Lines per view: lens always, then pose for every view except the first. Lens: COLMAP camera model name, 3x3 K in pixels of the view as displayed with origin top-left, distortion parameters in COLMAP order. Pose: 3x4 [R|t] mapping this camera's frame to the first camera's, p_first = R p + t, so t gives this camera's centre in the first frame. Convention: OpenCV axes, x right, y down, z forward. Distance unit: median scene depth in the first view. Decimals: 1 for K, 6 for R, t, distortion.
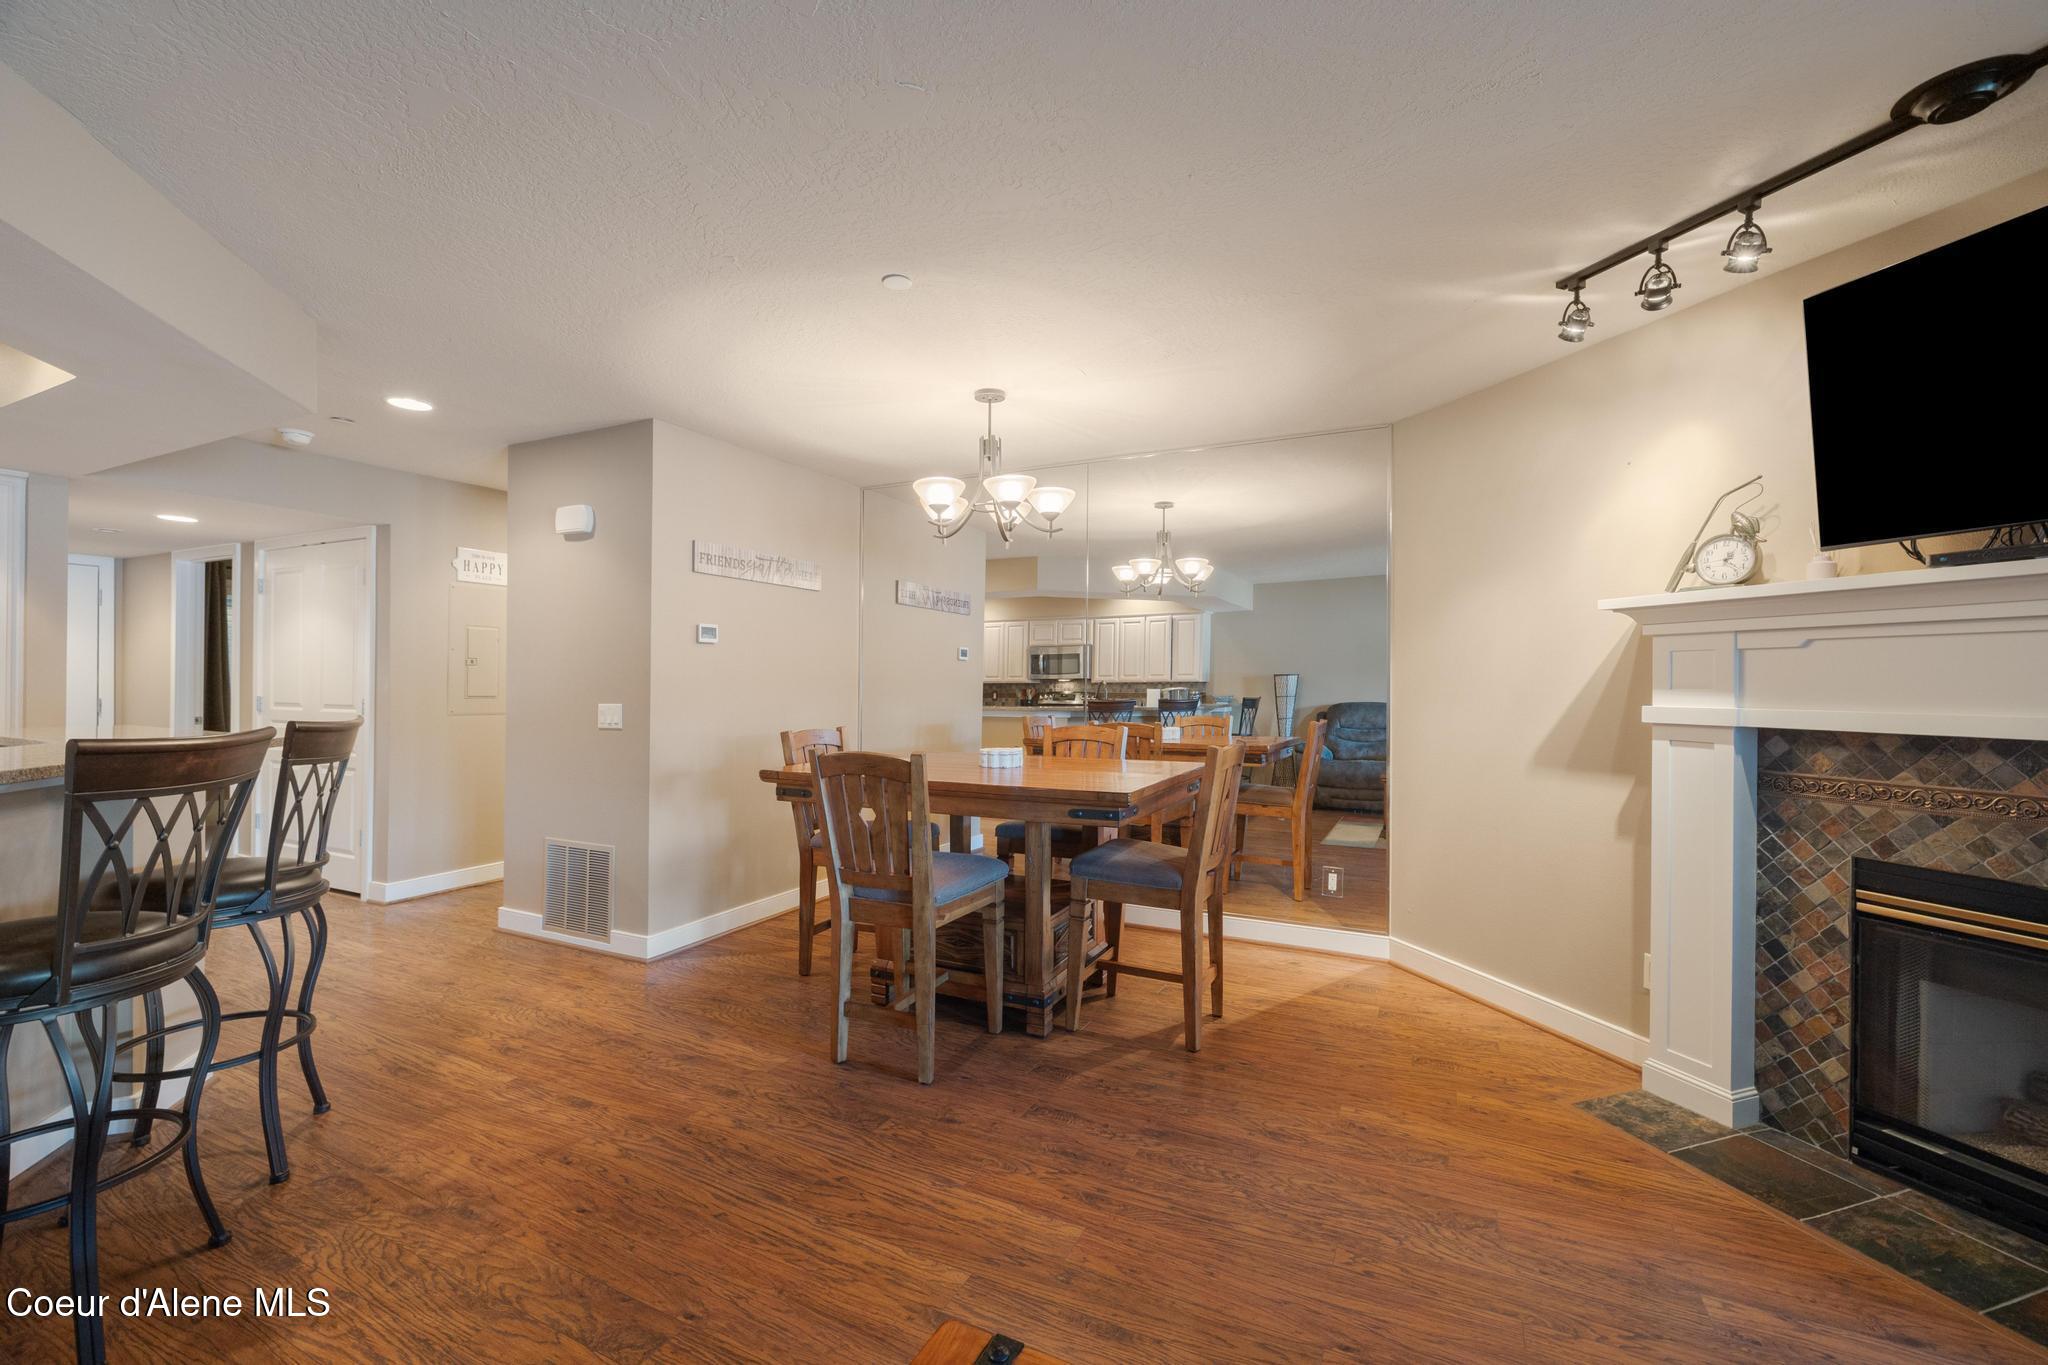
lens RADIAL K [[847.6, 0, 1019.2], [0, 847.6, 678.9], [0, 0, 1]] dist [-0.003505, -0.000809]
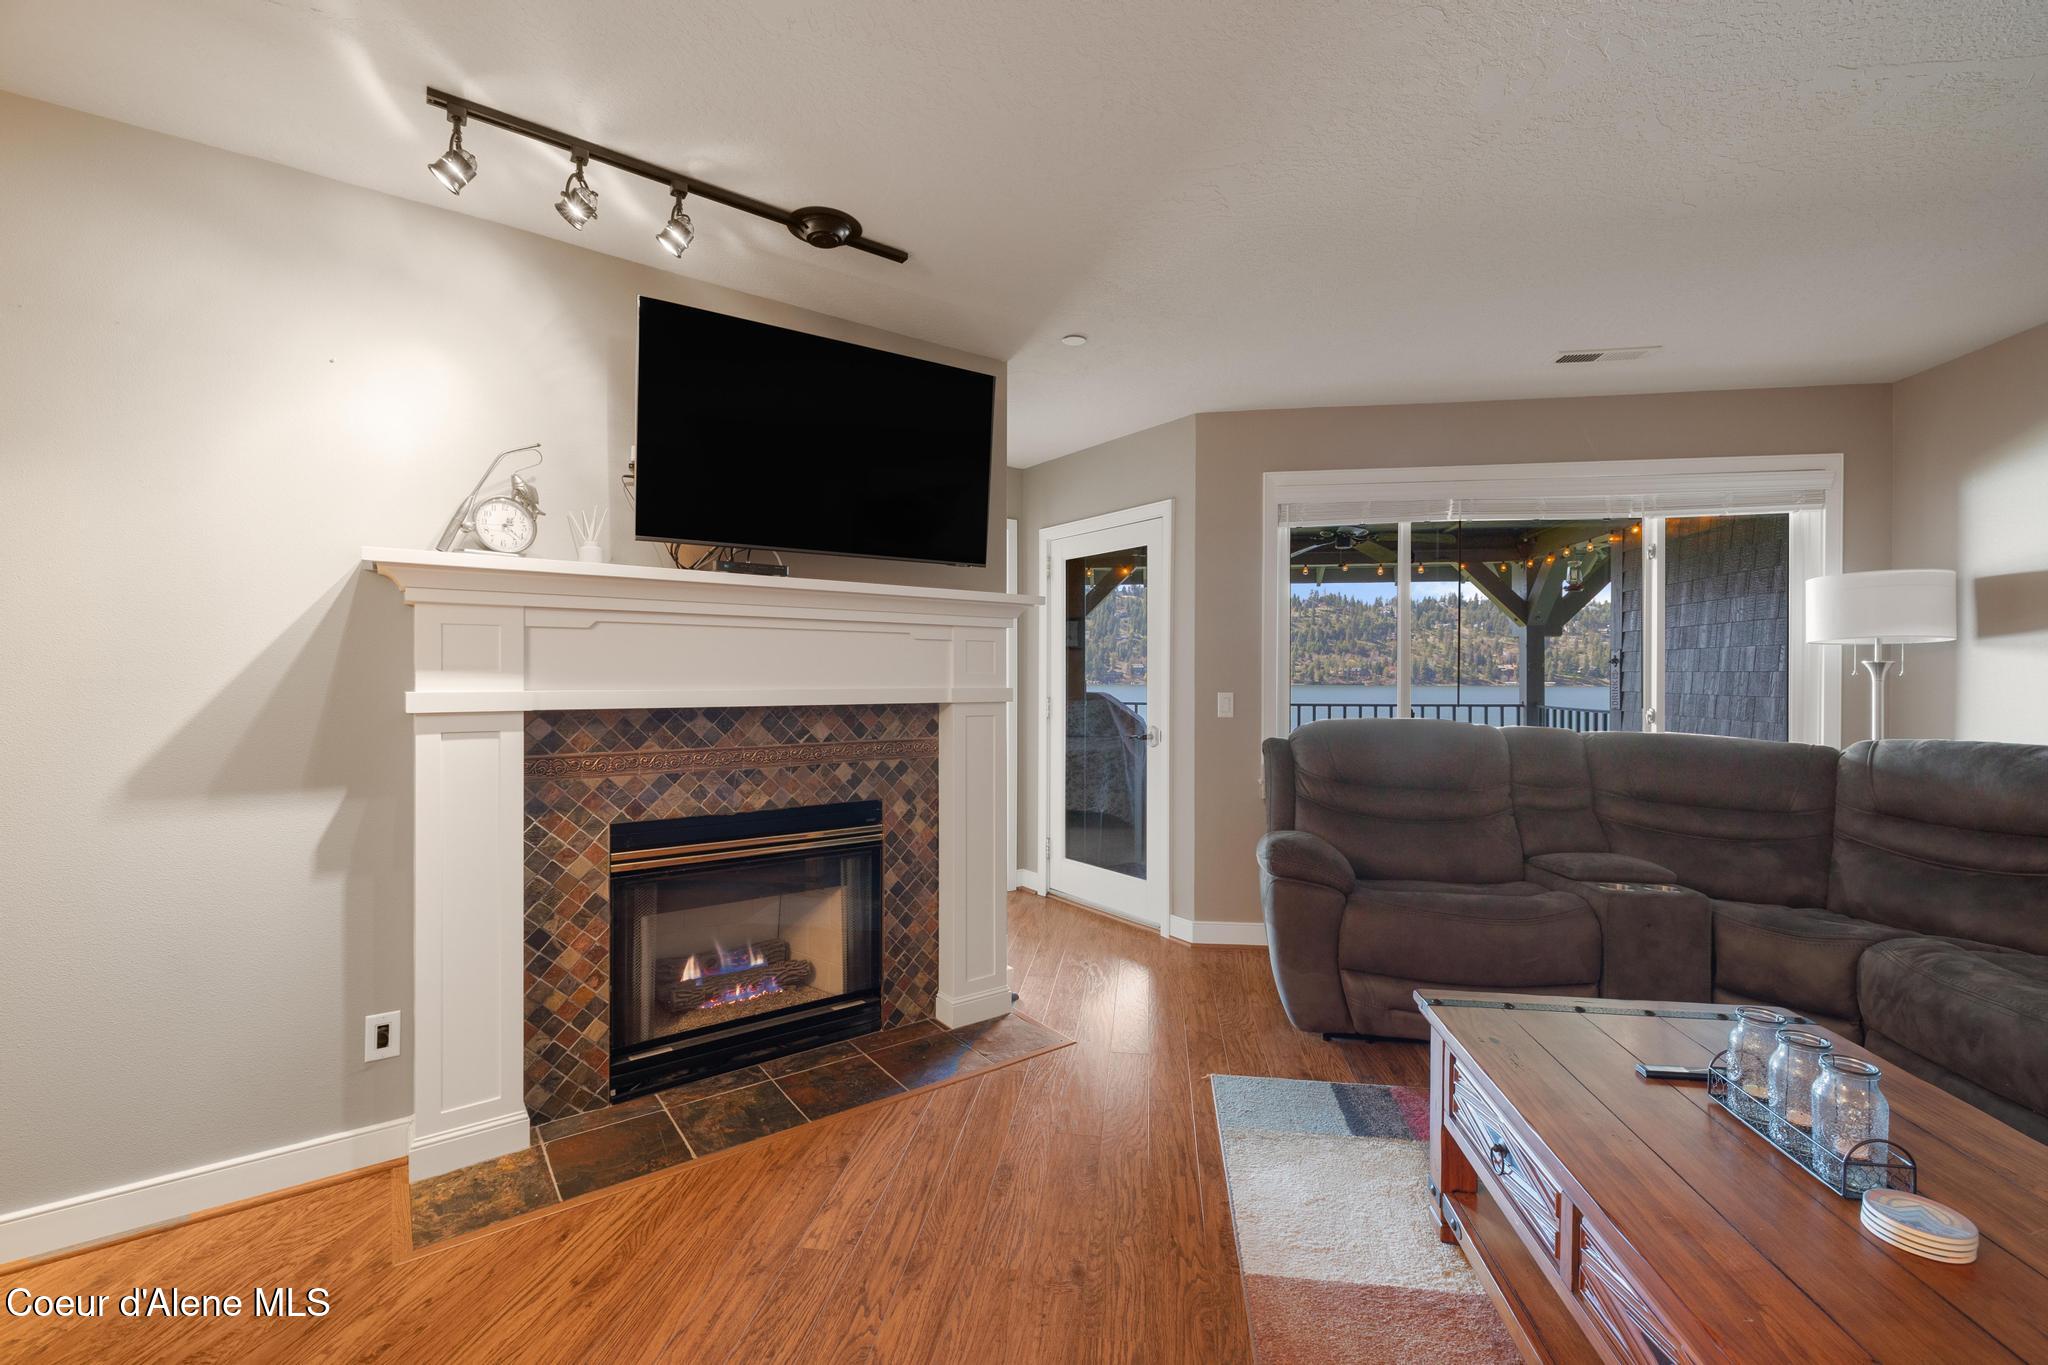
lens RADIAL K [[847.6, 0, 1037.8], [0, 847.6, 680.0], [0, 0, 1]] dist [-0.003505, -0.000809]
pose [[-0.328197, -0.009275, 0.944564, -0.210271], [-0.007779, 0.999944, 0.007116, 0.012958], [-0.944577, -0.005013, -0.328251, 0.815733]]
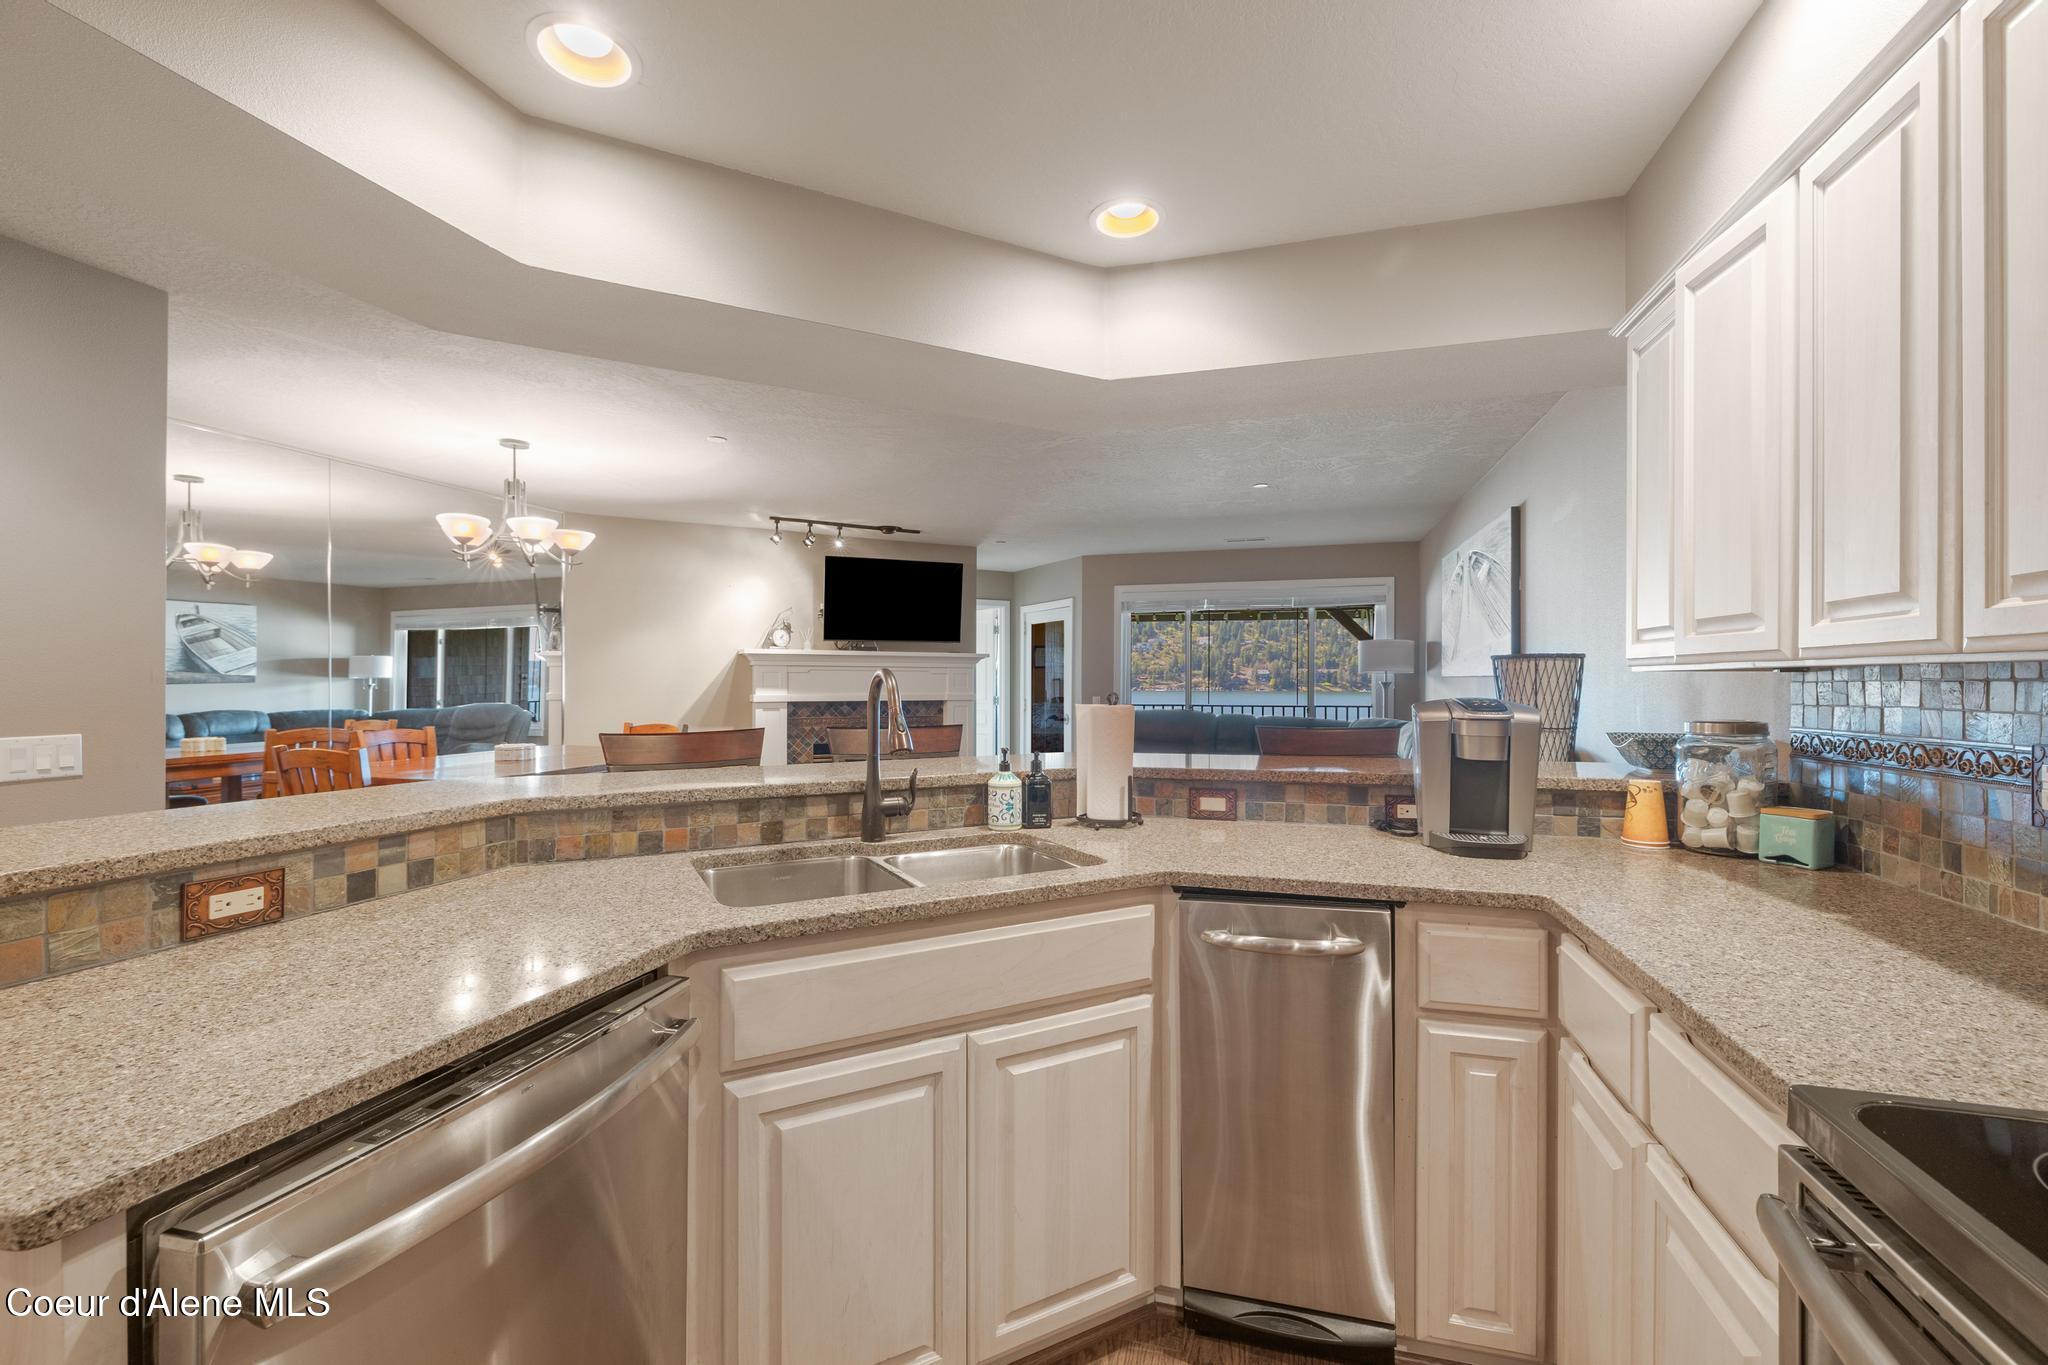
lens RADIAL K [[847.6, 0, 1034.3], [0, 847.6, 688.9], [0, 0, 1]] dist [-0.003505, -0.000809]
pose [[-0.183594, -0.012660, 0.982921, -1.985605], [-0.007152, 0.999908, 0.011543, -0.020277], [-0.982976, -0.004910, -0.183668, 0.765685]]
